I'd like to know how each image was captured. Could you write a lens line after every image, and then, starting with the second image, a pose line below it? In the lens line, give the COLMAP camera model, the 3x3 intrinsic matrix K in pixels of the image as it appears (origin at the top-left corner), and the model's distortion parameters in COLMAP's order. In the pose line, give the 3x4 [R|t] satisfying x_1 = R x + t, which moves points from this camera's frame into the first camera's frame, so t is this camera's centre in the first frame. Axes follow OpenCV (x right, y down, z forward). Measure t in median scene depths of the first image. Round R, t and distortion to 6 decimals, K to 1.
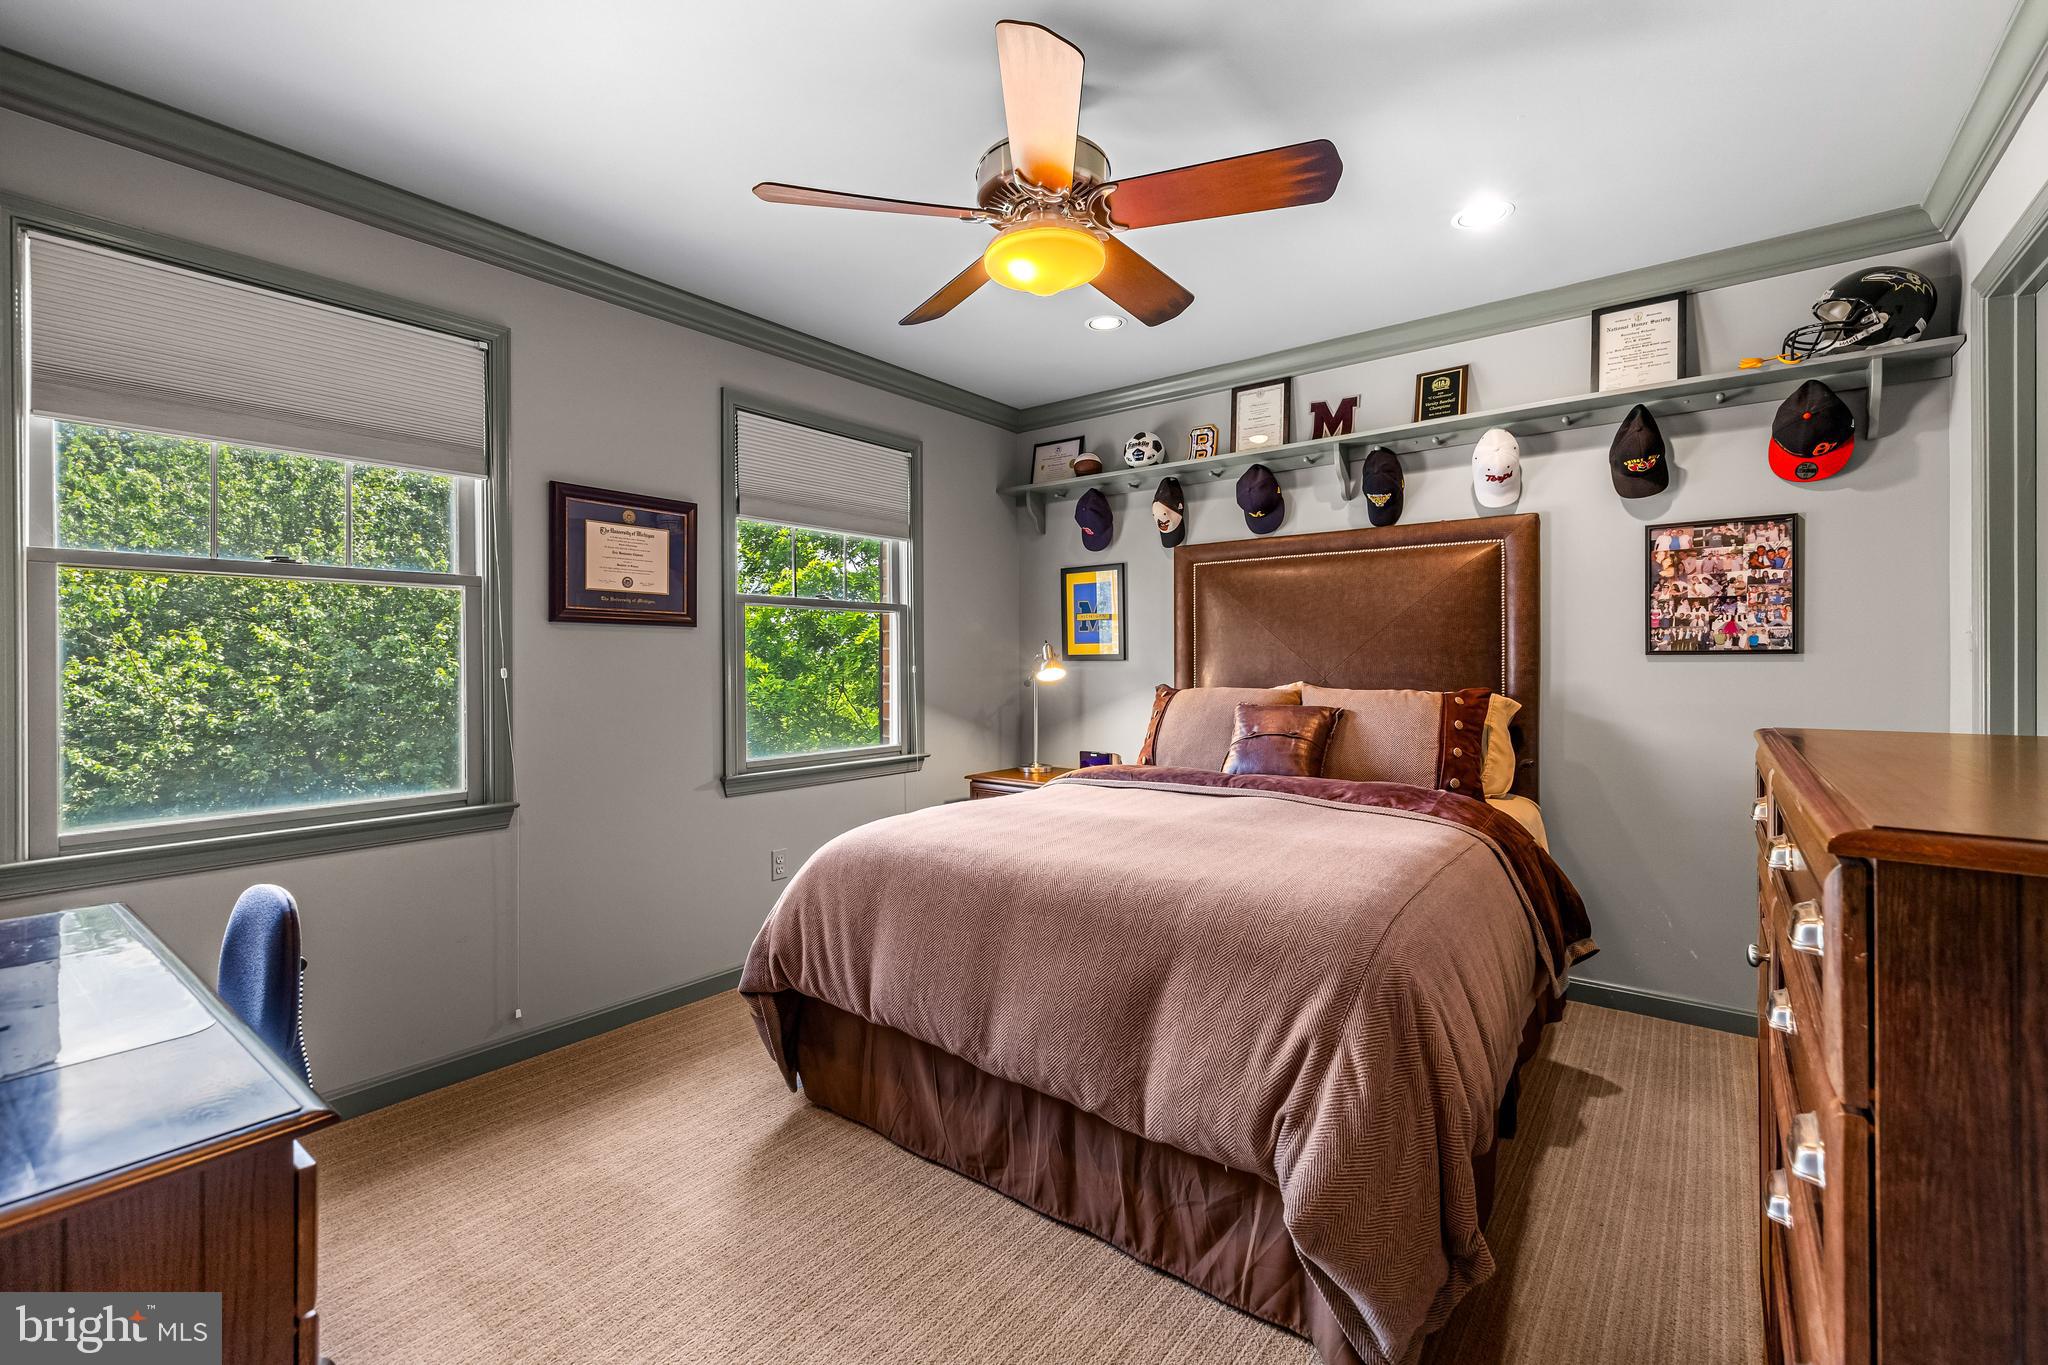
lens RADIAL K [[866.5, 0, 1027.3], [0, 866.5, 666.3], [0, 0, 1]] dist [-0.000356, 0.000743]
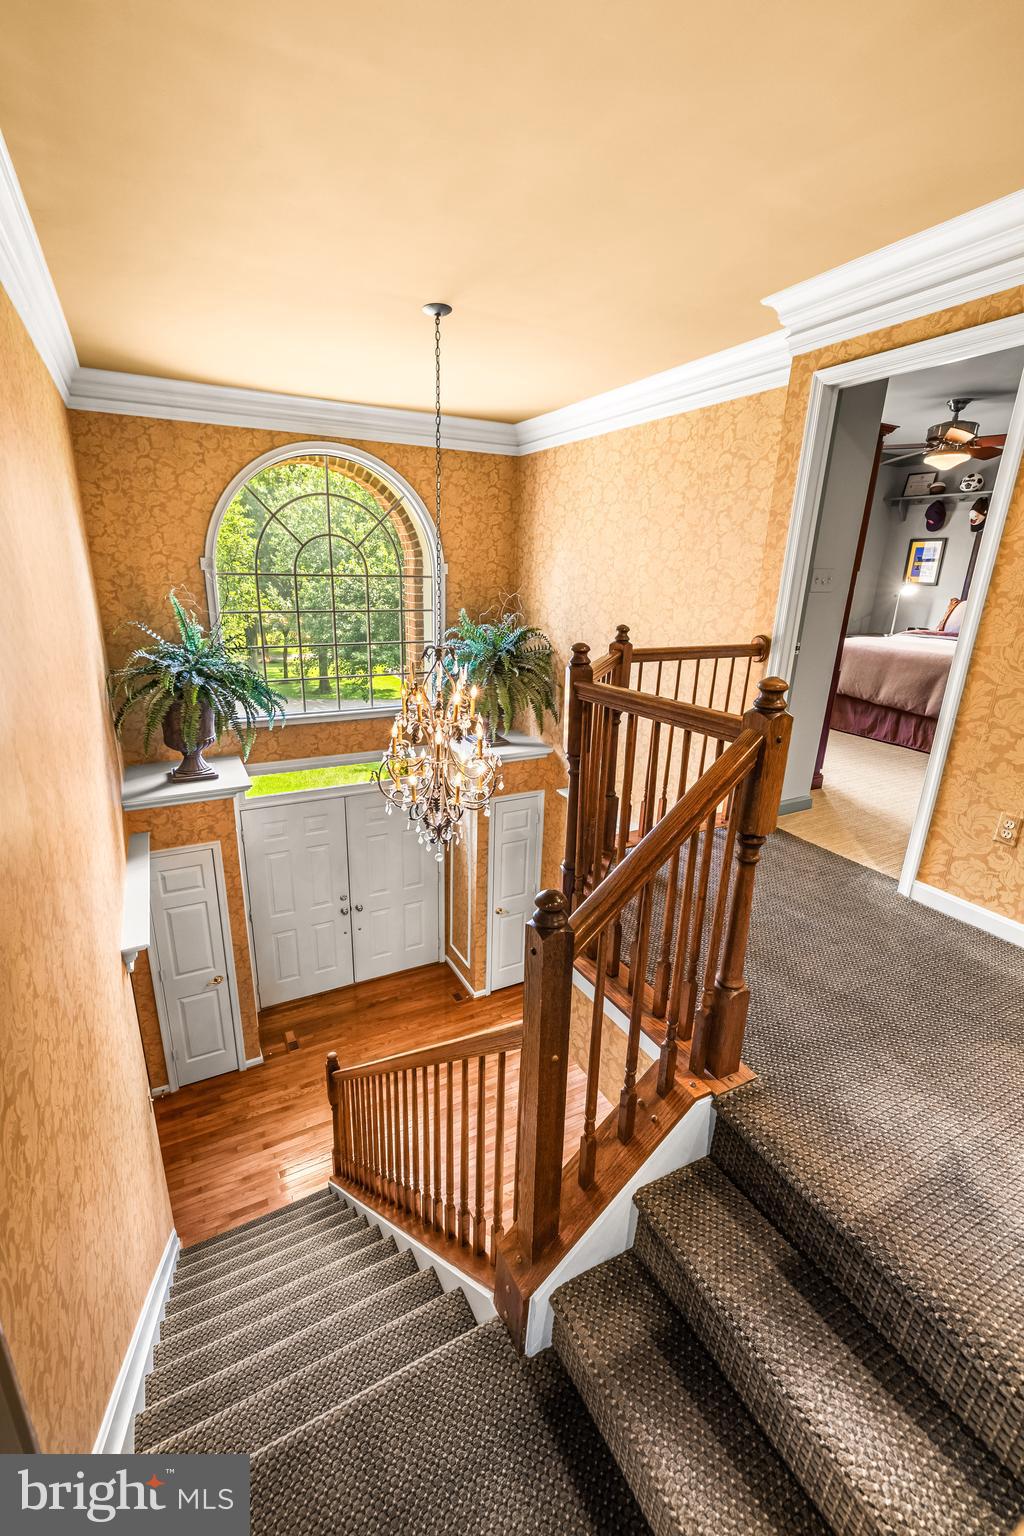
lens RADIAL K [[649.9, 0, 503.5], [0, 649.9, 780.3], [0, 0, 1]] dist [-0.000356, 0.000743]
pose [[0.910816, 0.158215, -0.381290, -0.187878], [-0.035647, 0.950333, 0.309186, -0.010167], [0.411270, -0.268019, 0.871219, -1.055038]]
